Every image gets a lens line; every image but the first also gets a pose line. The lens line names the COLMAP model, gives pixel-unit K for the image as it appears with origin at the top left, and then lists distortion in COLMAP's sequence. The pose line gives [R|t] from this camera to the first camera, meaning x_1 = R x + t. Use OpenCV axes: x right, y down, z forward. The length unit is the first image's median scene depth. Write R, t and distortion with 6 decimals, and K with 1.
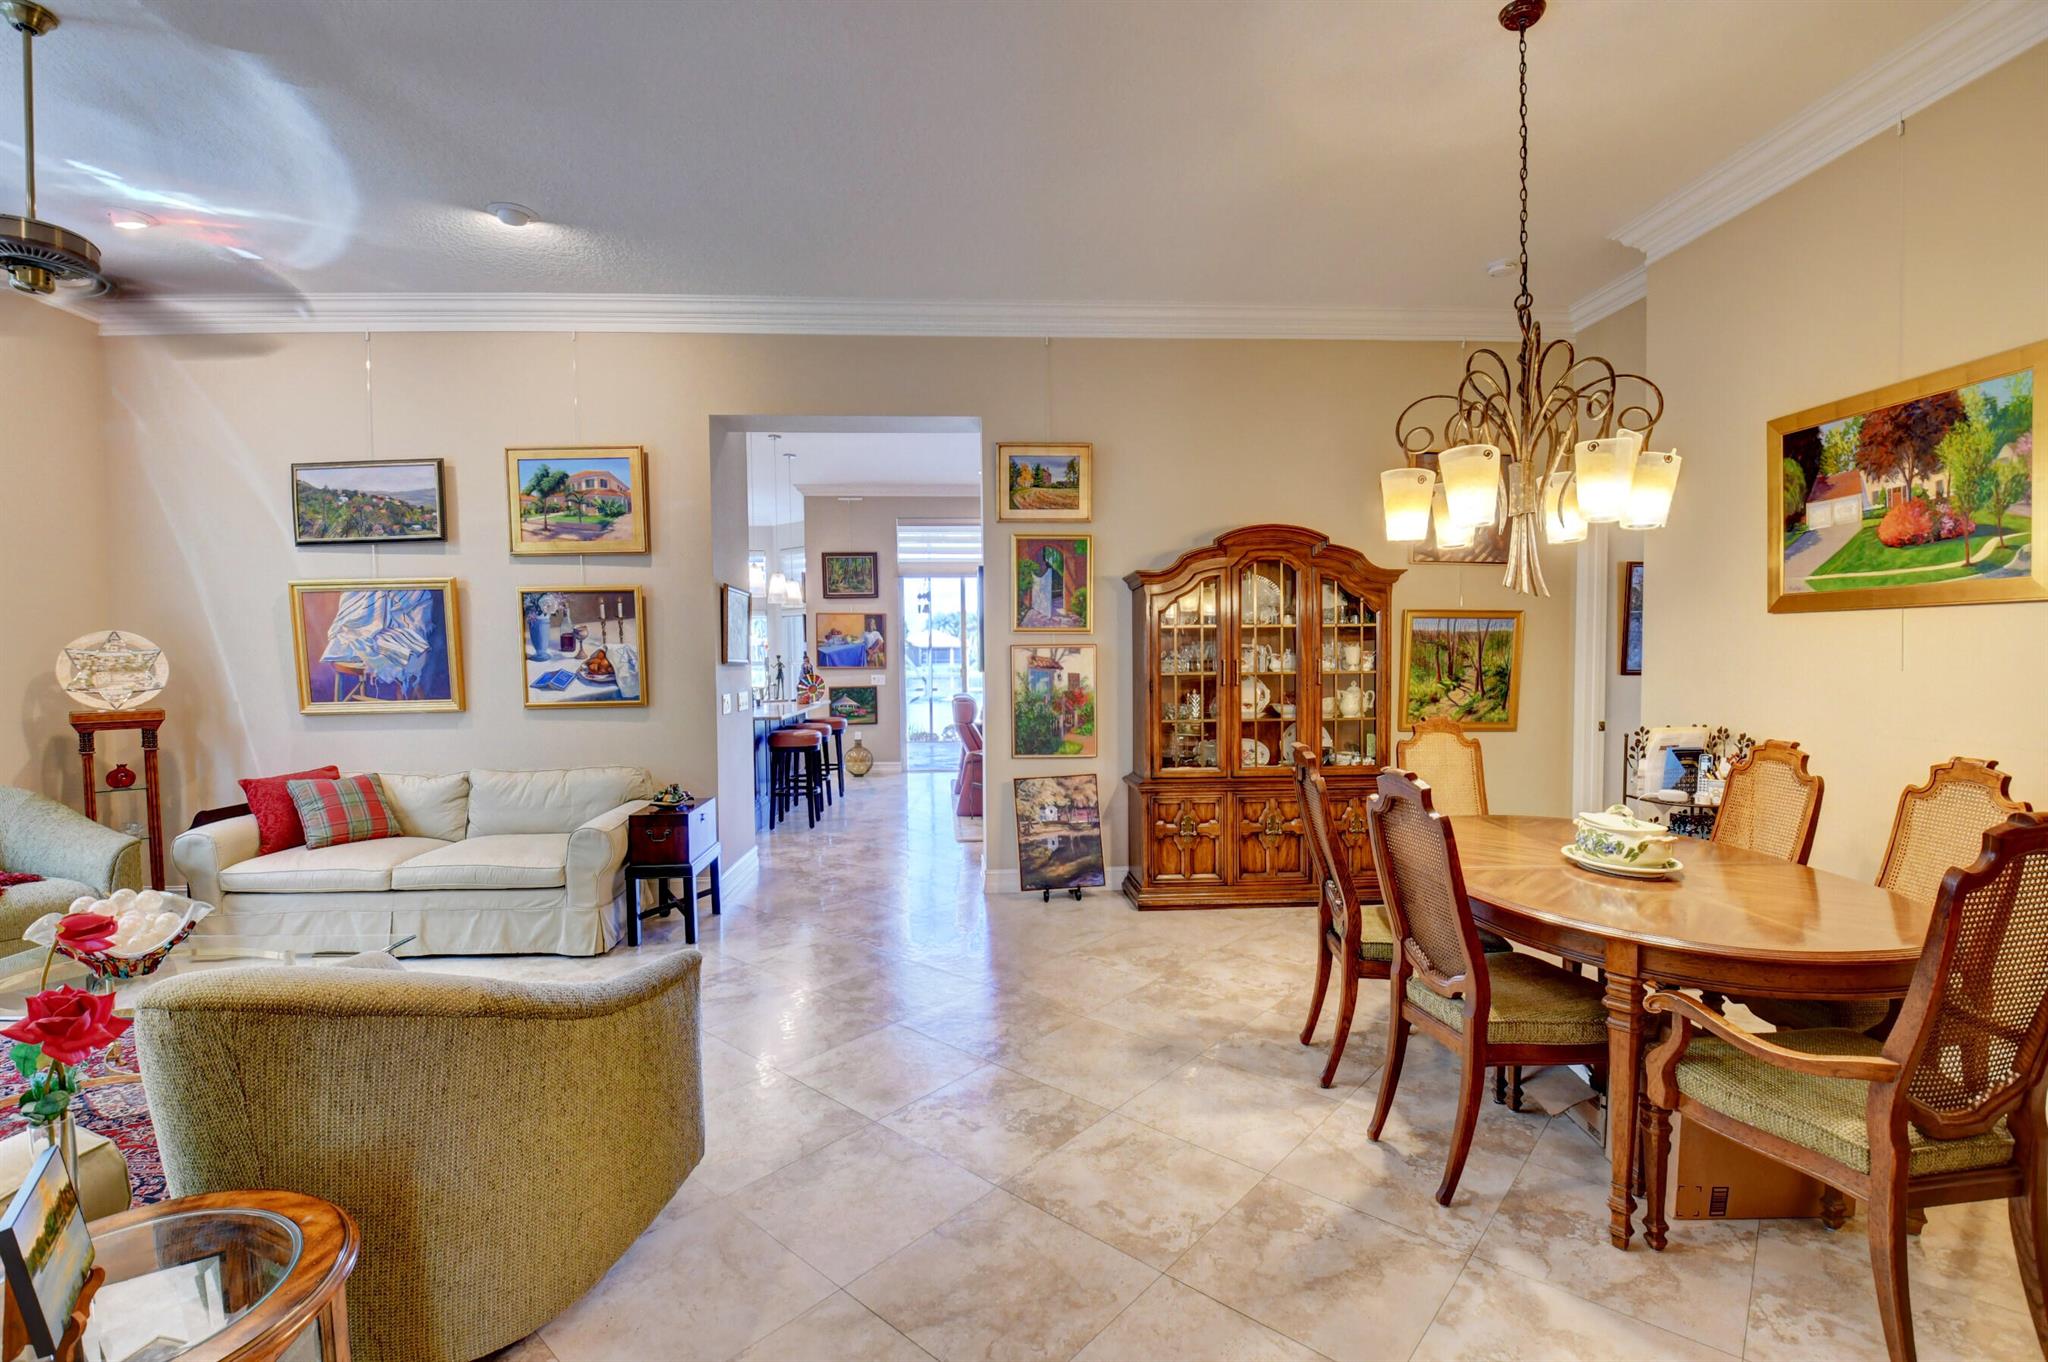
lens RADIAL K [[902.6, 0, 1019.9], [0, 902.6, 696.2], [0, 0, 1]] dist [0.010359, -0.019863]
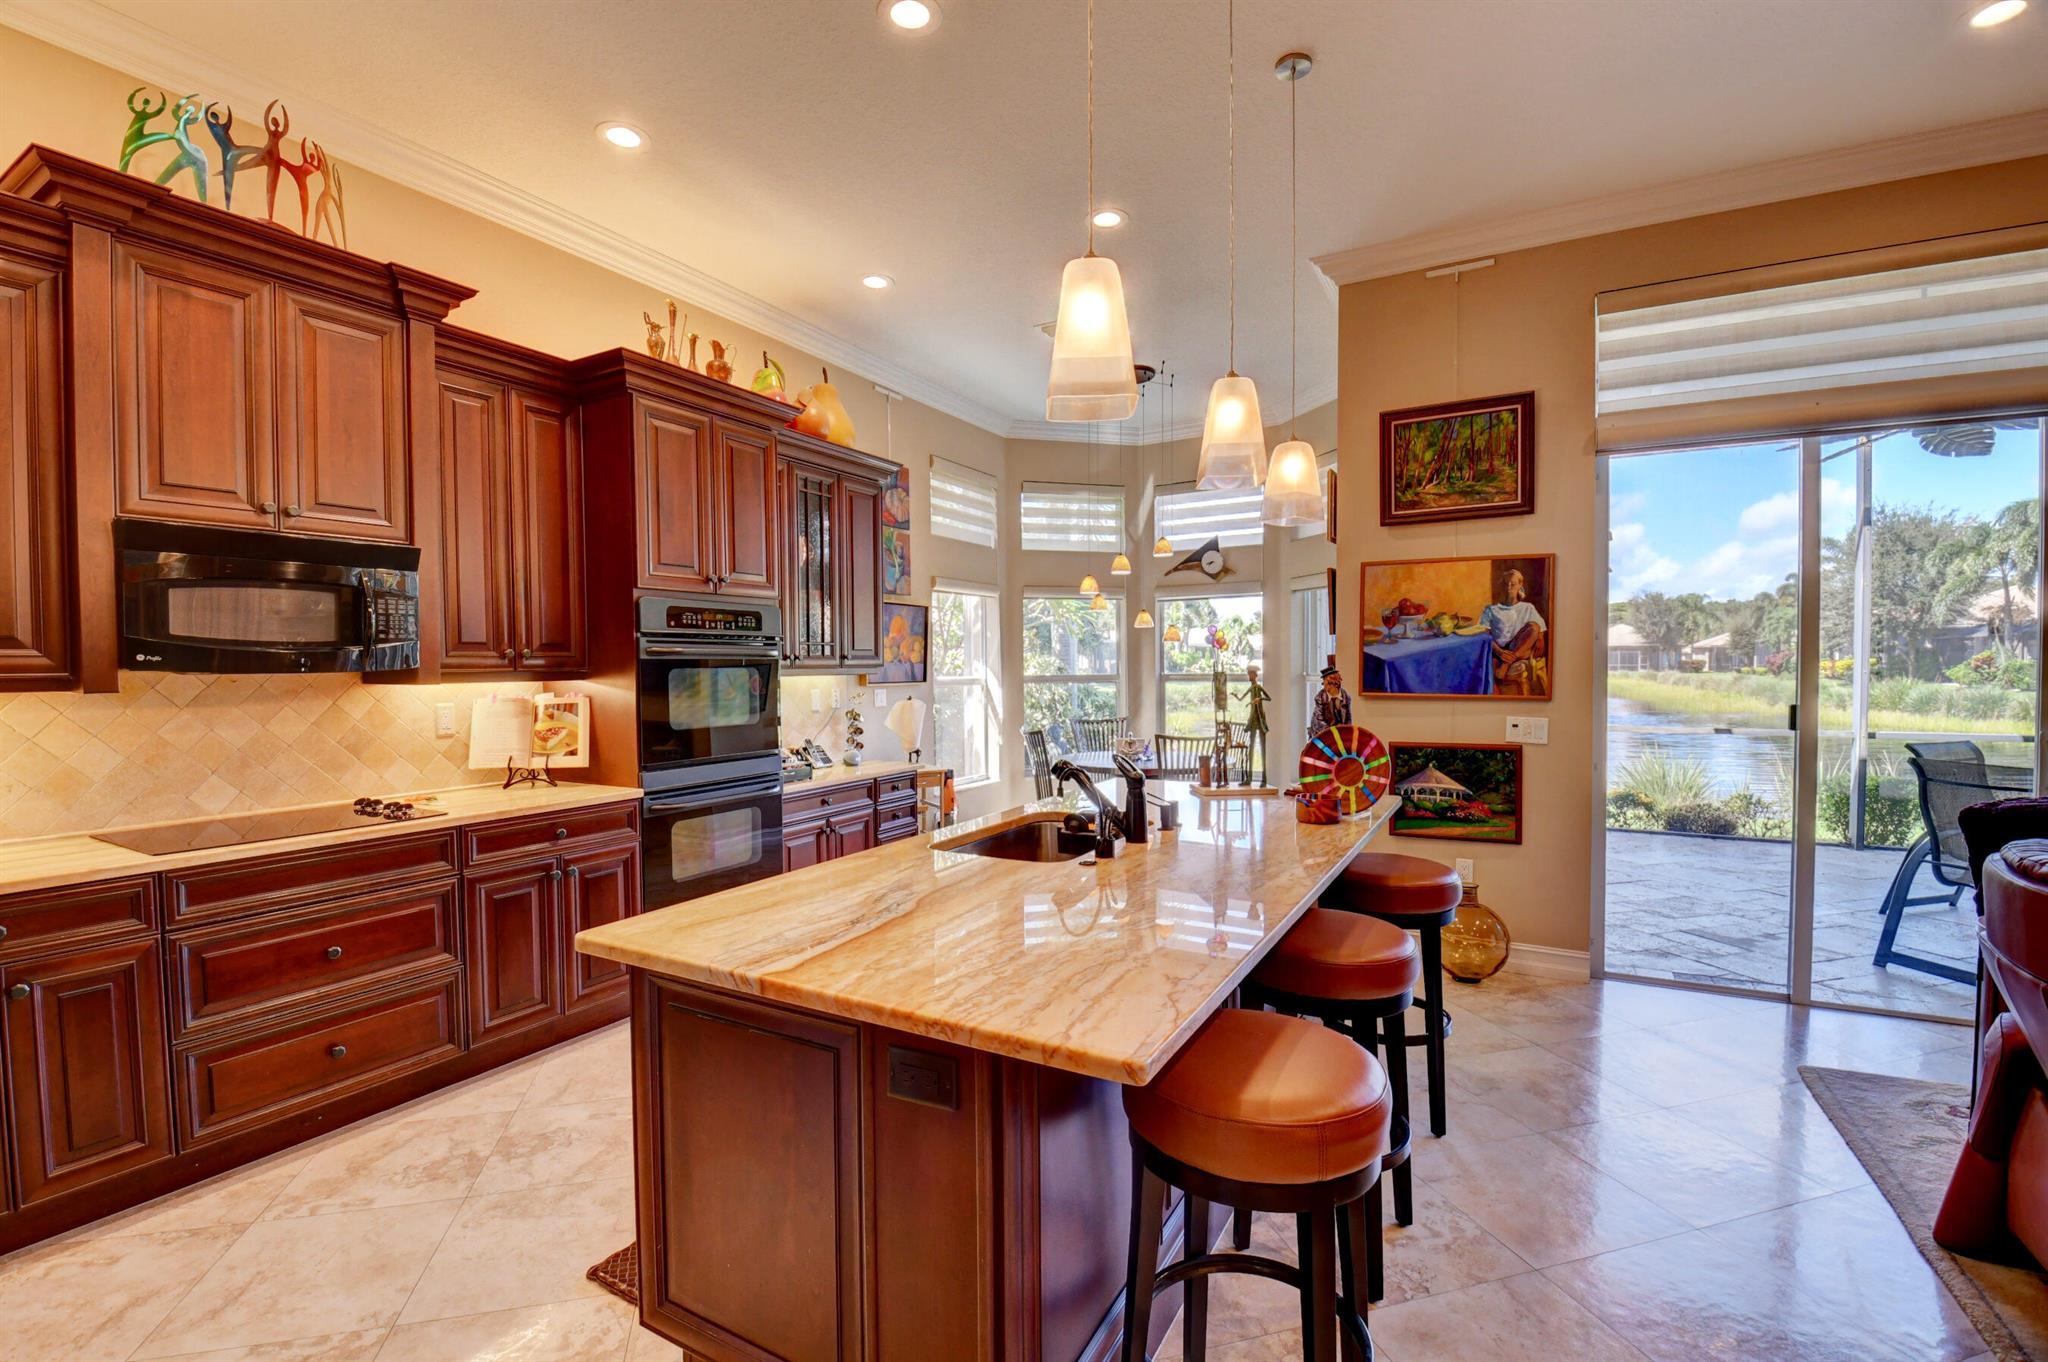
lens RADIAL K [[900.4, 0, 1017.3], [0, 900.4, 692.8], [0, 0, 1]] dist [0.008052, -0.020209]
pose [[0.837296, 0.020608, -0.546361, -0.130555], [-0.025226, 0.999681, -0.000953, -0.027924], [0.546167, 0.014581, 0.837549, 0.566814]]
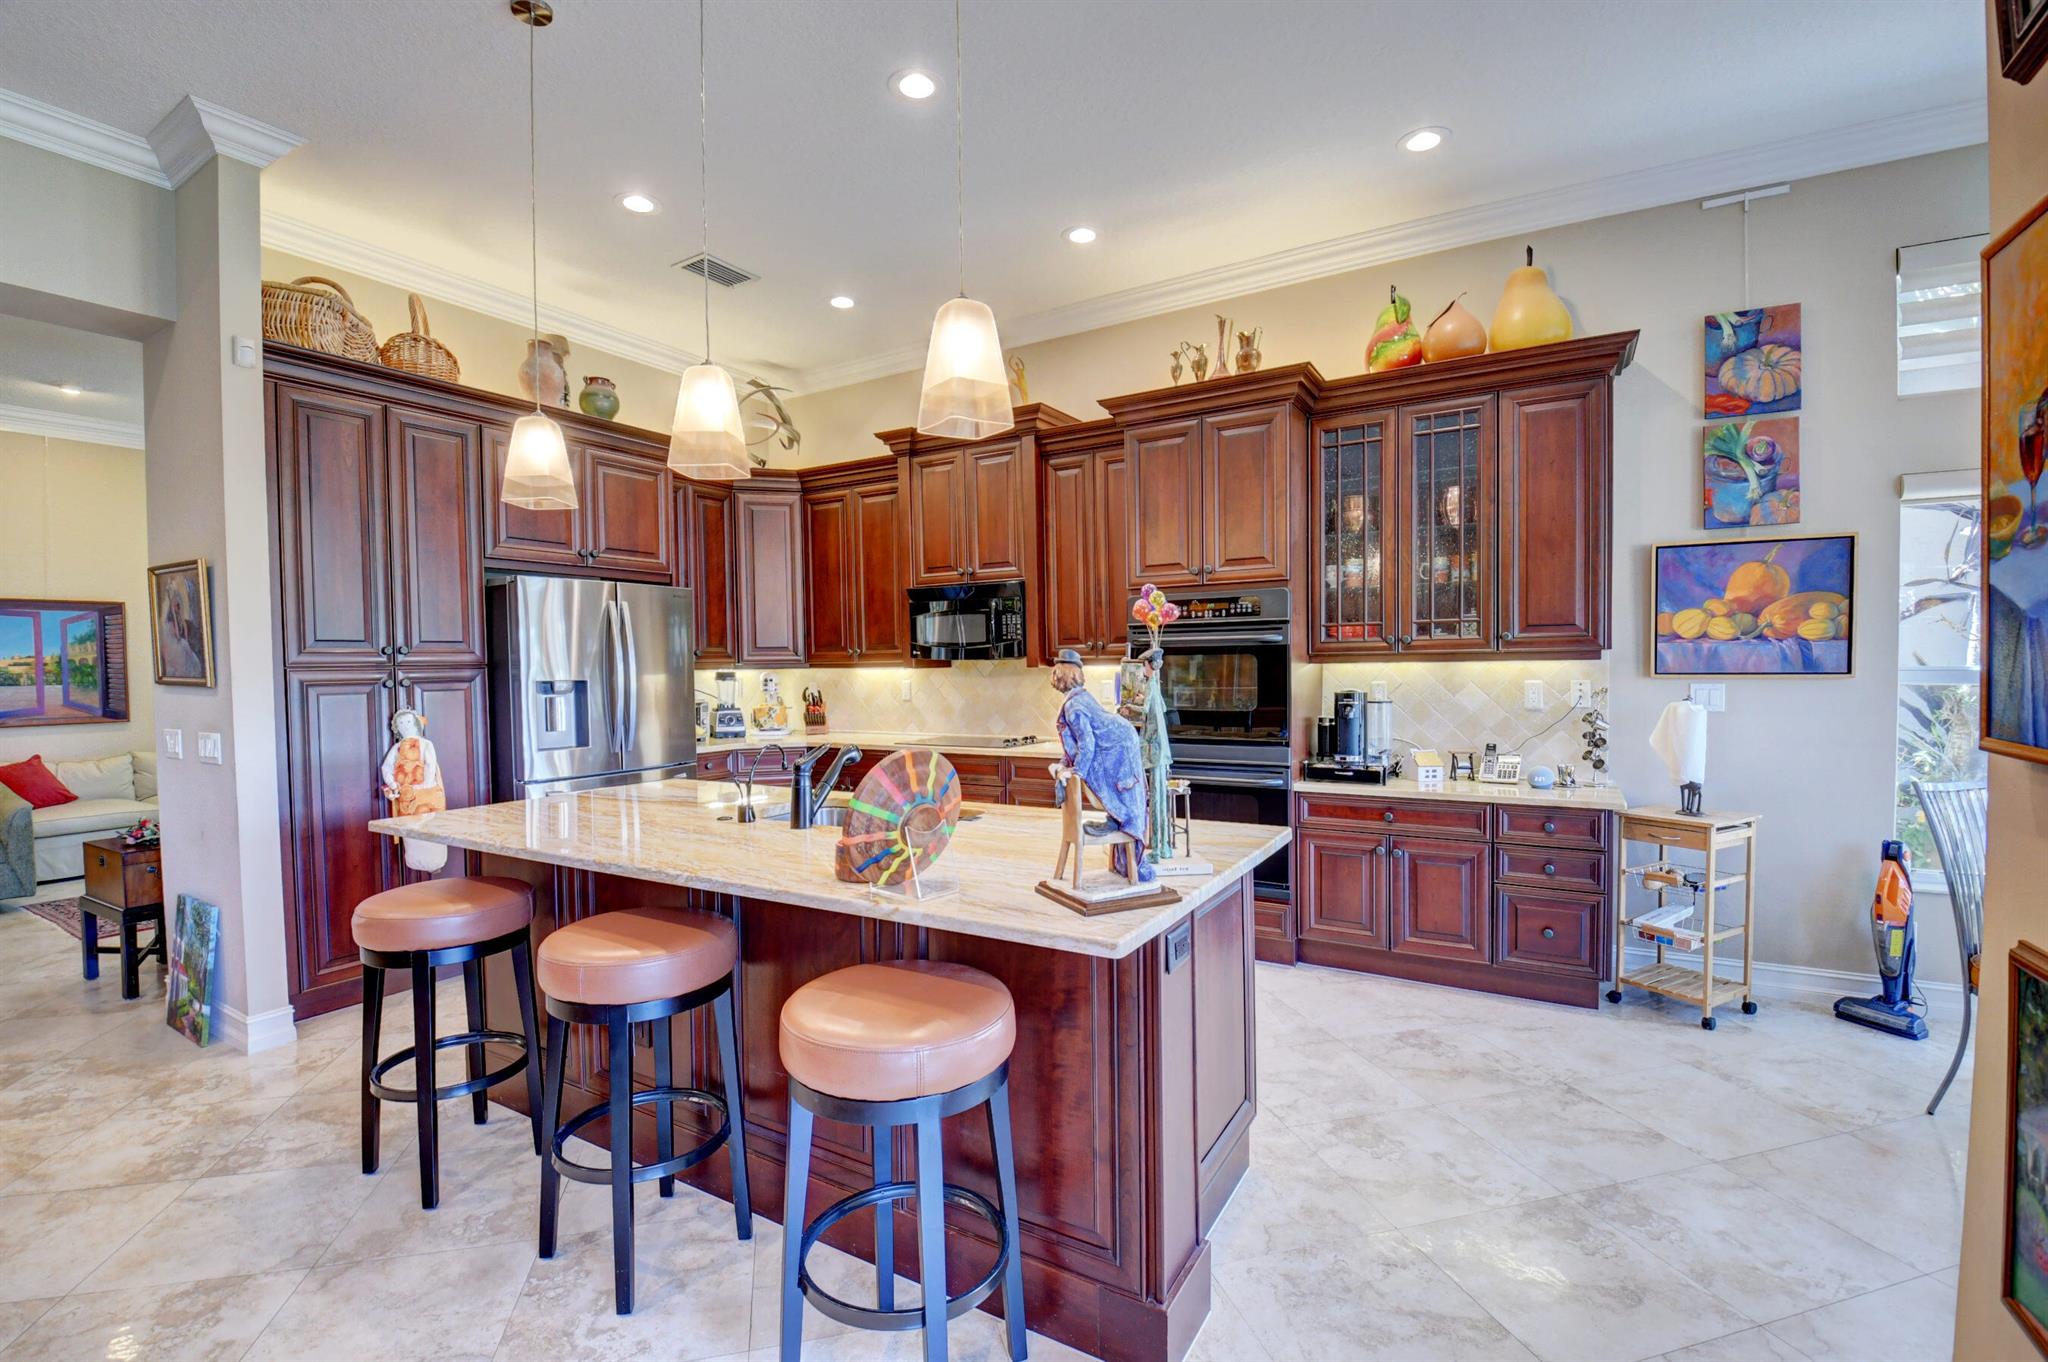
lens RADIAL K [[902.6, 0, 1019.9], [0, 902.6, 696.2], [0, 0, 1]] dist [0.010359, -0.019863]
pose [[-0.561477, 0.047272, -0.826141, -0.066367], [-0.018113, 0.997426, 0.069384, -0.043129], [0.827294, 0.053921, -0.559175, 0.962322]]
